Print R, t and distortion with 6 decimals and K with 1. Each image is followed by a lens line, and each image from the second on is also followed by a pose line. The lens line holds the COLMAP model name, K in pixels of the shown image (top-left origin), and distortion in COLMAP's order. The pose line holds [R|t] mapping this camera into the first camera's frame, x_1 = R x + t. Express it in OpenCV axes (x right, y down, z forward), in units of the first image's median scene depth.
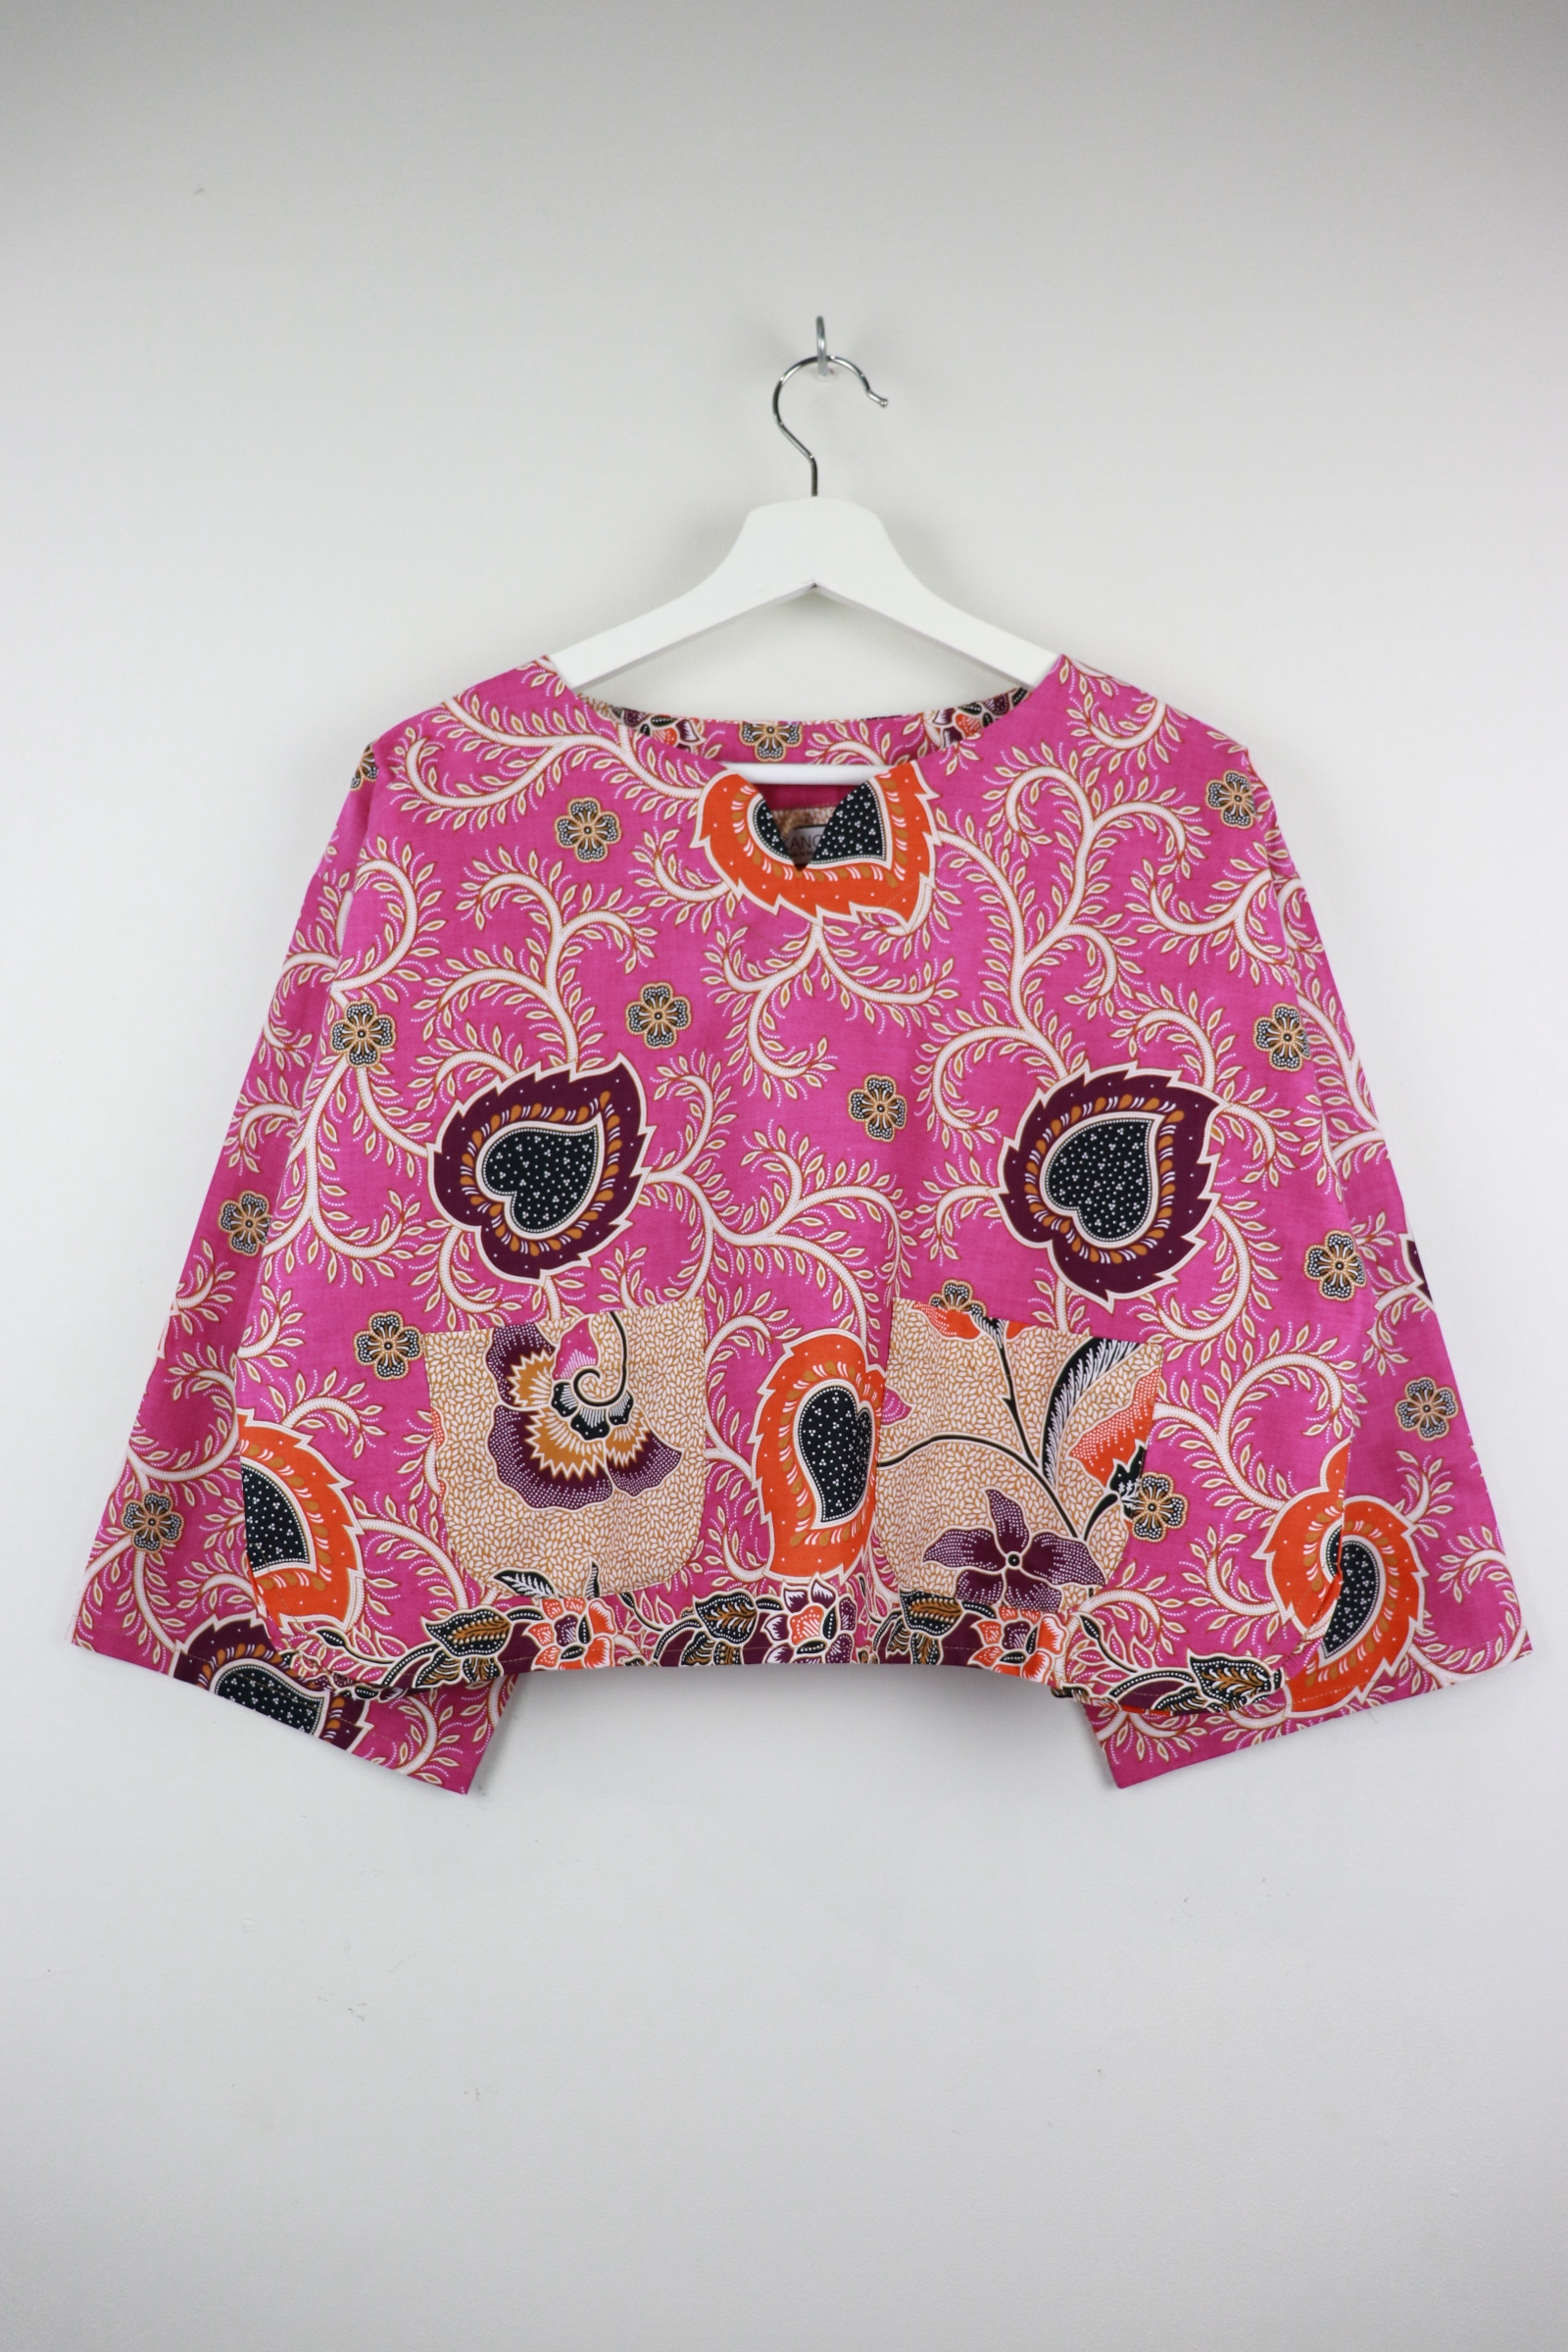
lens RADIAL K [[1991.4, 0, 784.0], [0, 1991.4, 1176.0], [0, 0, 1]] dist [-0.201089, 0.198123]
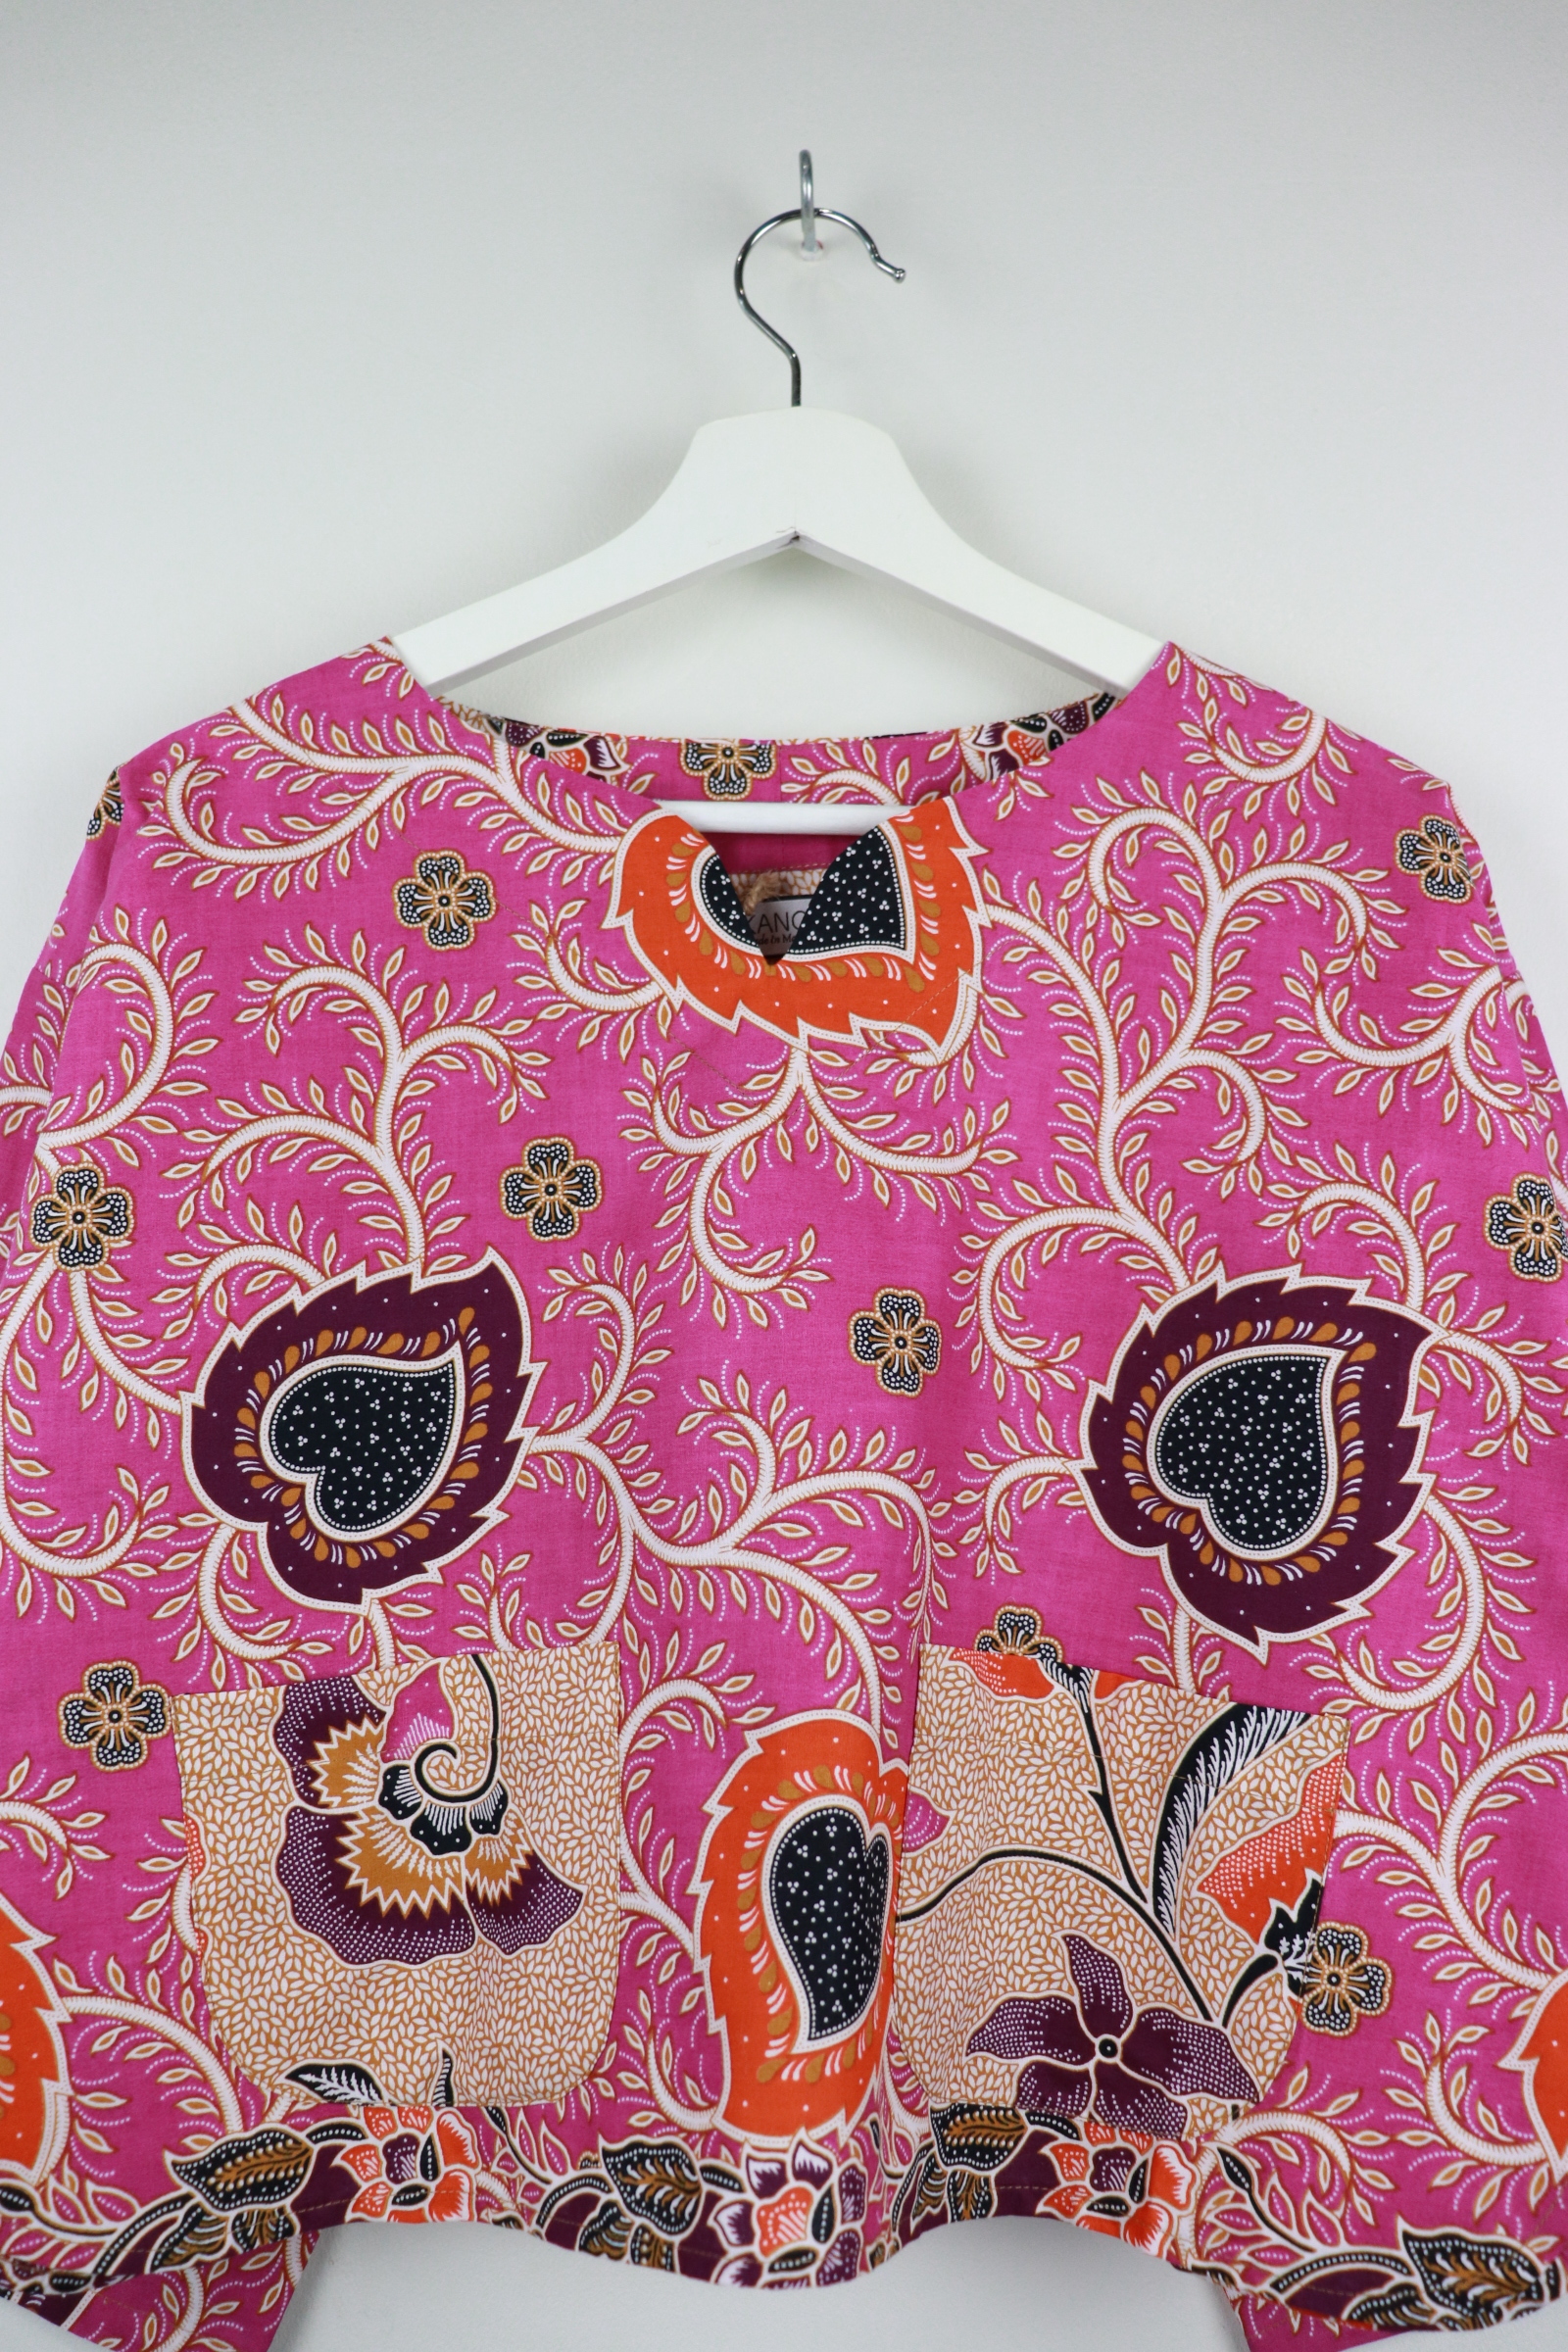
lens RADIAL K [[1991.4, 0, 784.0], [0, 1991.4, 1176.0], [0, 0, 1]] dist [-0.201089, 0.198123]
pose [[0.999740, 0.003573, 0.022509, -0.002552], [-0.002295, 0.998398, -0.056541, -0.050258], [-0.022675, 0.056474, 0.998147, 0.368699]]
